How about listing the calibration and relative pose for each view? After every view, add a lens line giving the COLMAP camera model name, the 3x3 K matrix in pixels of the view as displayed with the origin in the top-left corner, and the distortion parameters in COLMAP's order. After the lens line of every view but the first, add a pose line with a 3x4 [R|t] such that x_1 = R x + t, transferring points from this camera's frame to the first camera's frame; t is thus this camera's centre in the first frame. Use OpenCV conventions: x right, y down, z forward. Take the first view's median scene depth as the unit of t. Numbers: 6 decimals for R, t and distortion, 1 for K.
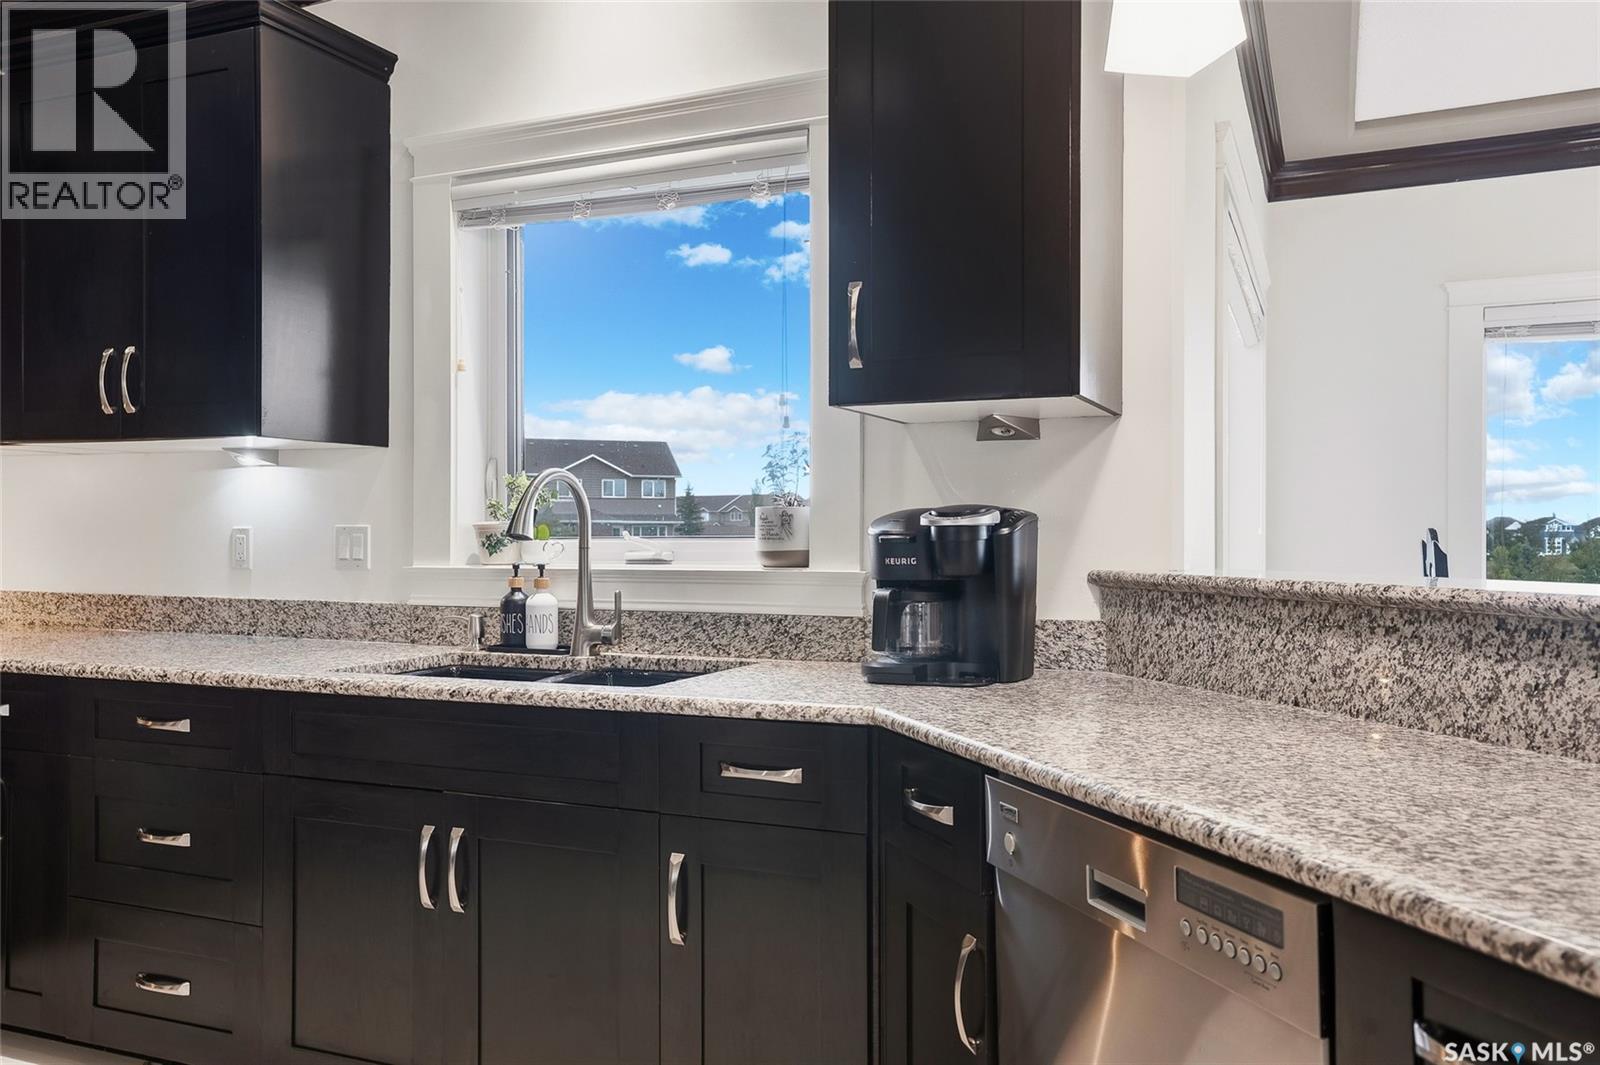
lens RADIAL K [[1161.9, 0, 807.7], [0, 1161.9, 537.5], [0, 0, 1]] dist [0.000766, -0.001267]
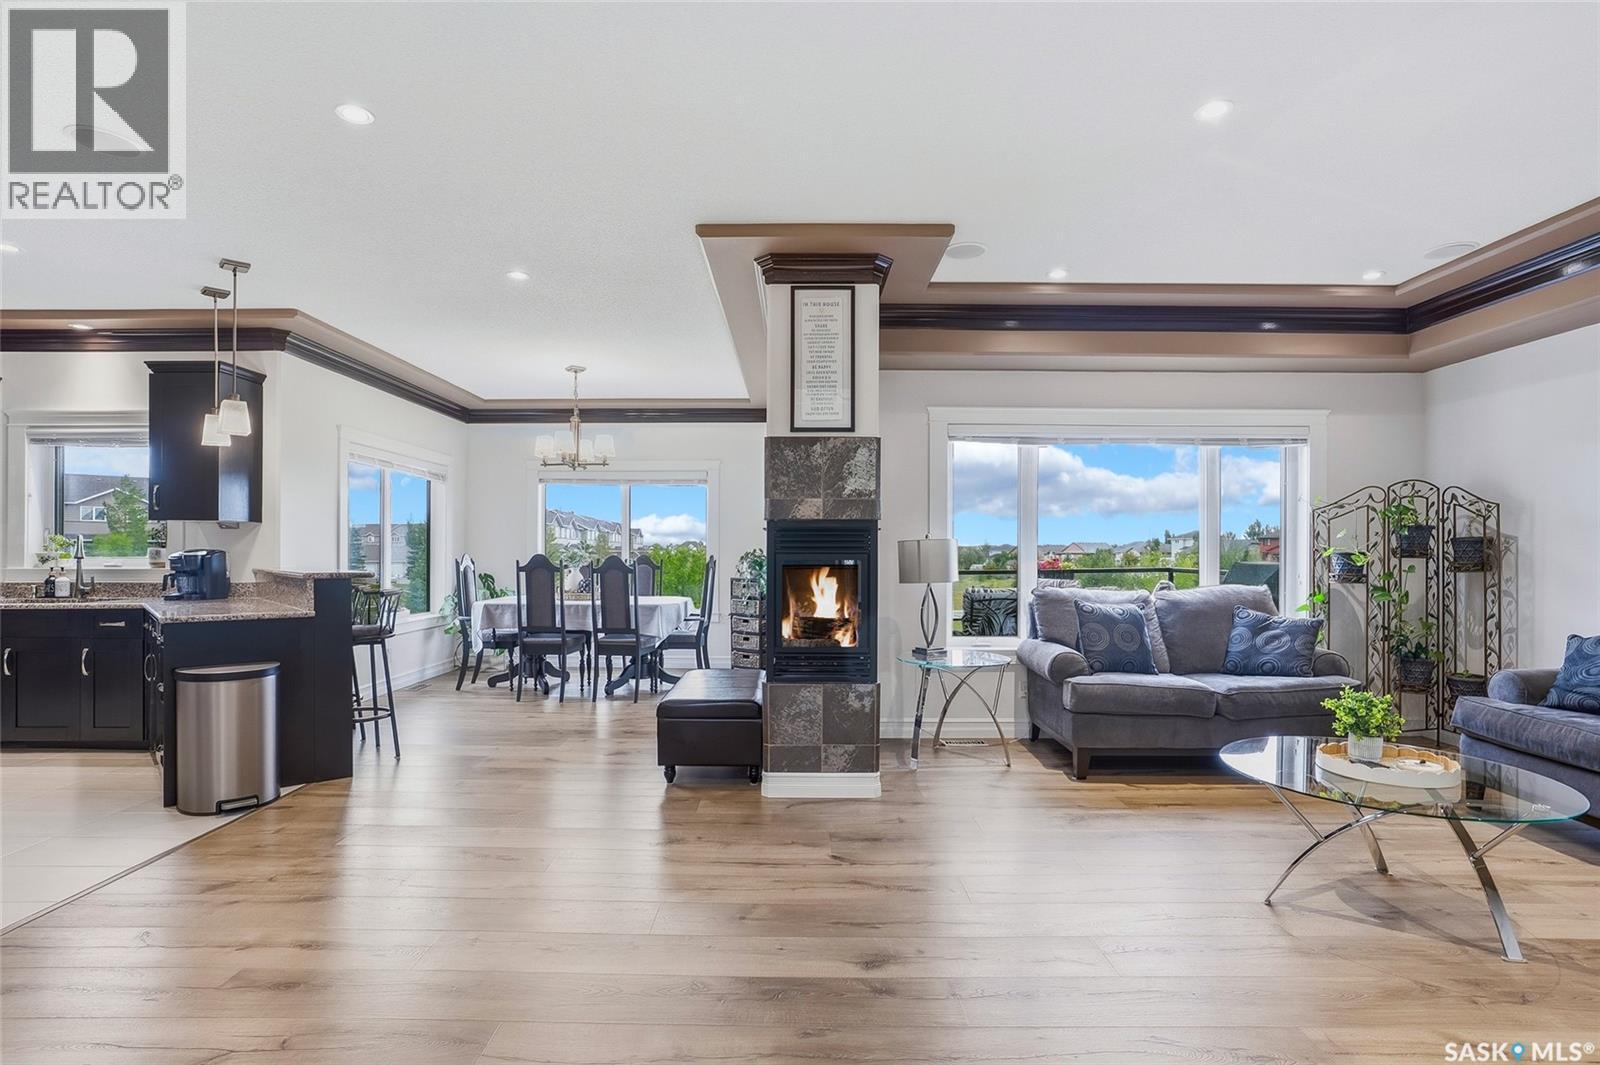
lens RADIAL K [[781.9, 0, 799.2], [0, 781.9, 549.7], [0, 0, 1]] dist [0.011762, 0.000129]
pose [[0.933479, 0.006167, 0.358580, 0.790538], [-0.002720, 0.999945, -0.010114, -0.005682], [-0.358623, 0.008466, 0.933444, -1.513751]]
